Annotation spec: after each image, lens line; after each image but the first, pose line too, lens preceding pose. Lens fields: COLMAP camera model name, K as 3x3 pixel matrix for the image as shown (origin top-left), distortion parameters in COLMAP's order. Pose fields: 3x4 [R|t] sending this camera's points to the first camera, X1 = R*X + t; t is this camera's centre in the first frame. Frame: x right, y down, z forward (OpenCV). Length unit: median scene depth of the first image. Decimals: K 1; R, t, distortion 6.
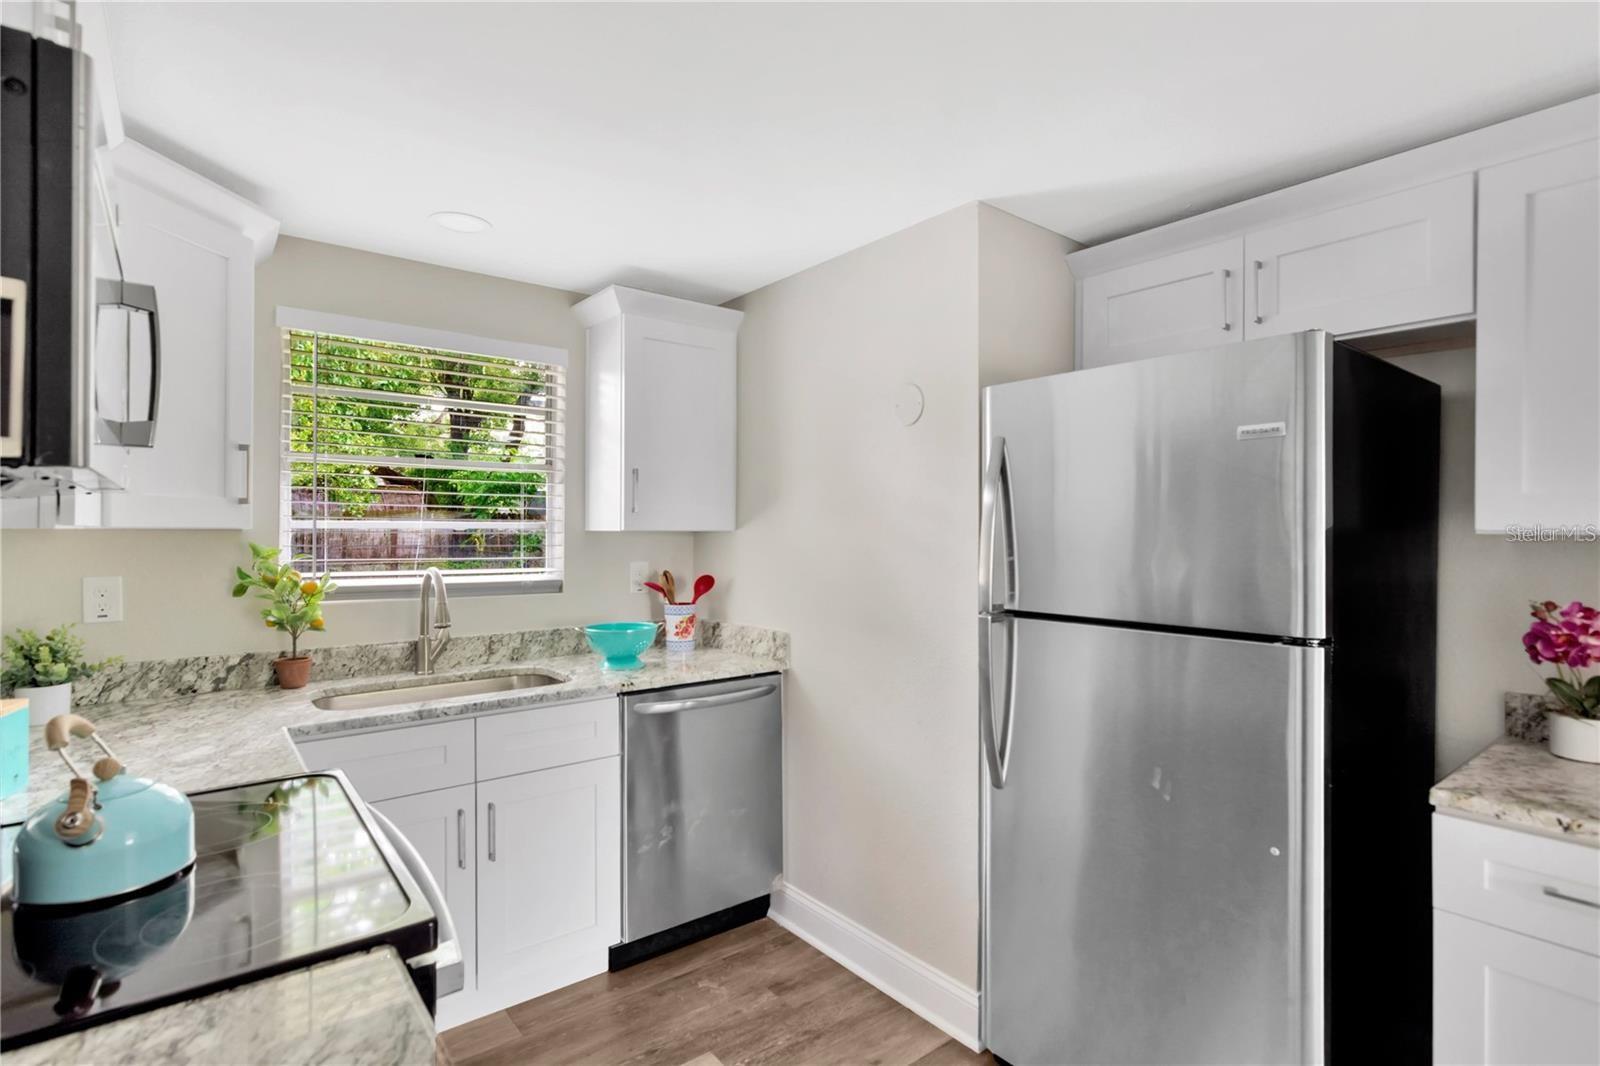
lens RADIAL K [[779.4, 0, 733.5], [0, 779.4, 526.6], [0, 0, 1]] dist [0.000757, 0.002034]
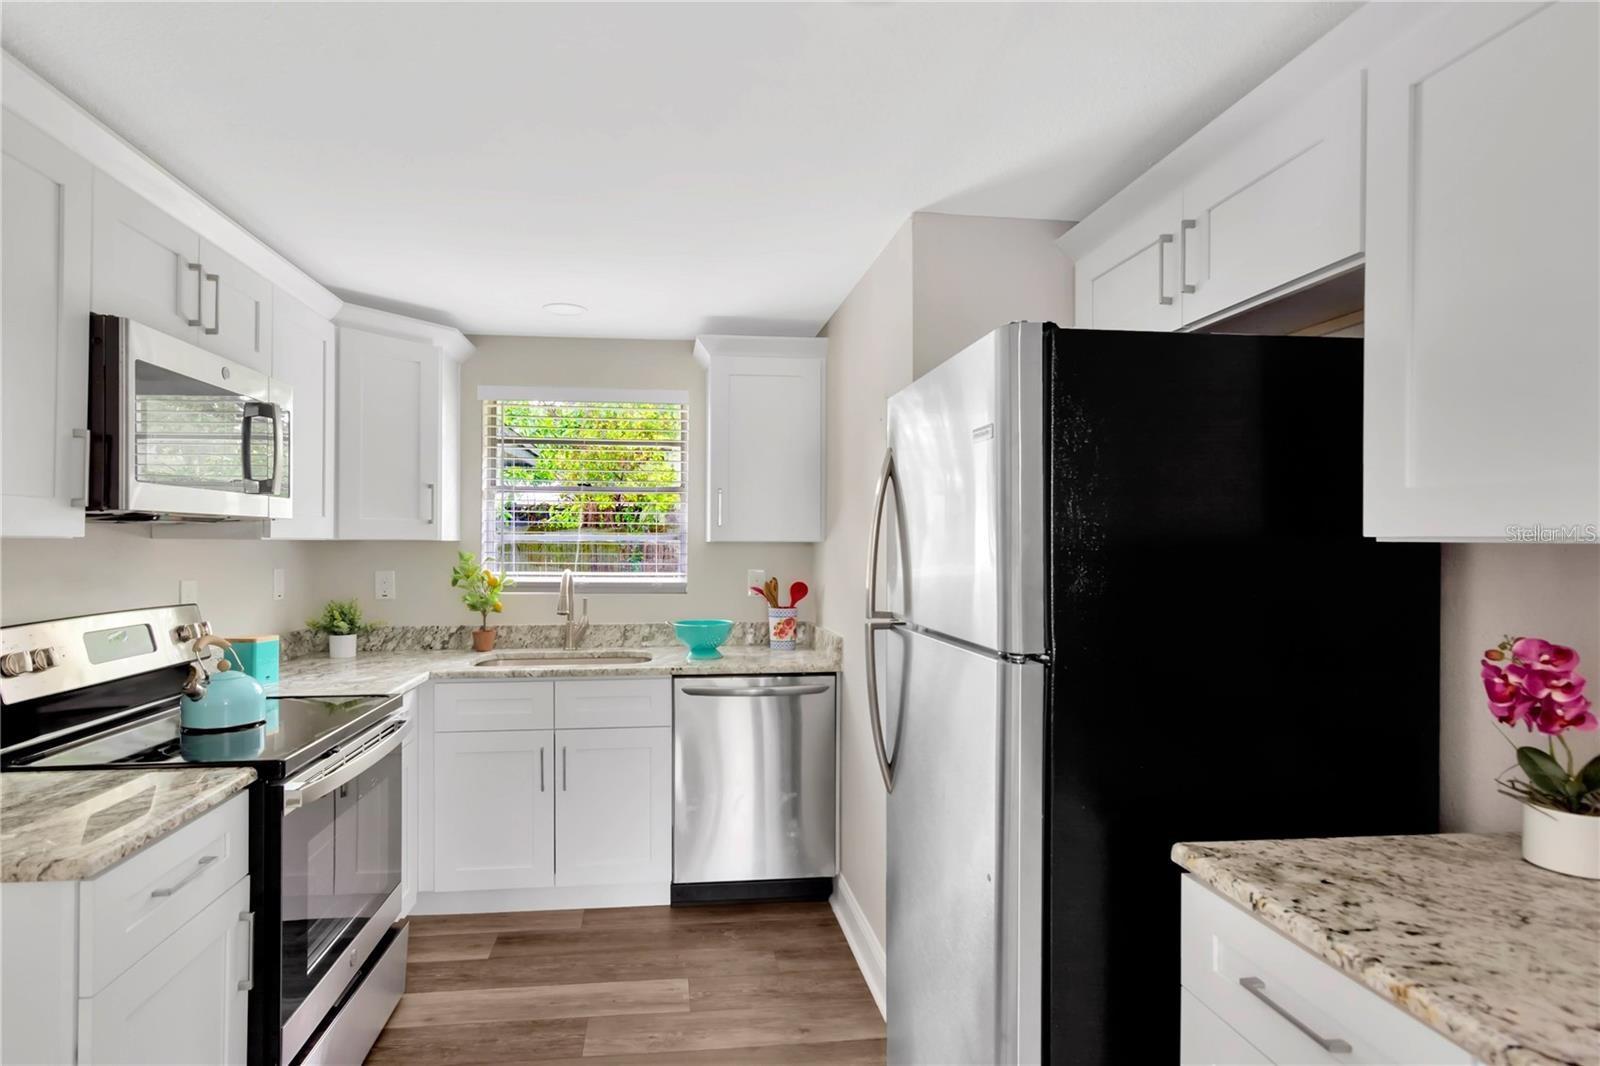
lens RADIAL K [[779.4, 0, 726.7], [0, 779.4, 539.4], [0, 0, 1]] dist [0.000757, 0.002034]
pose [[0.850632, -0.003121, -0.525751, 0.563083], [0.002649, 0.999995, -0.001649, 0.004460], [0.525754, 0.000010, 0.850637, 0.016907]]
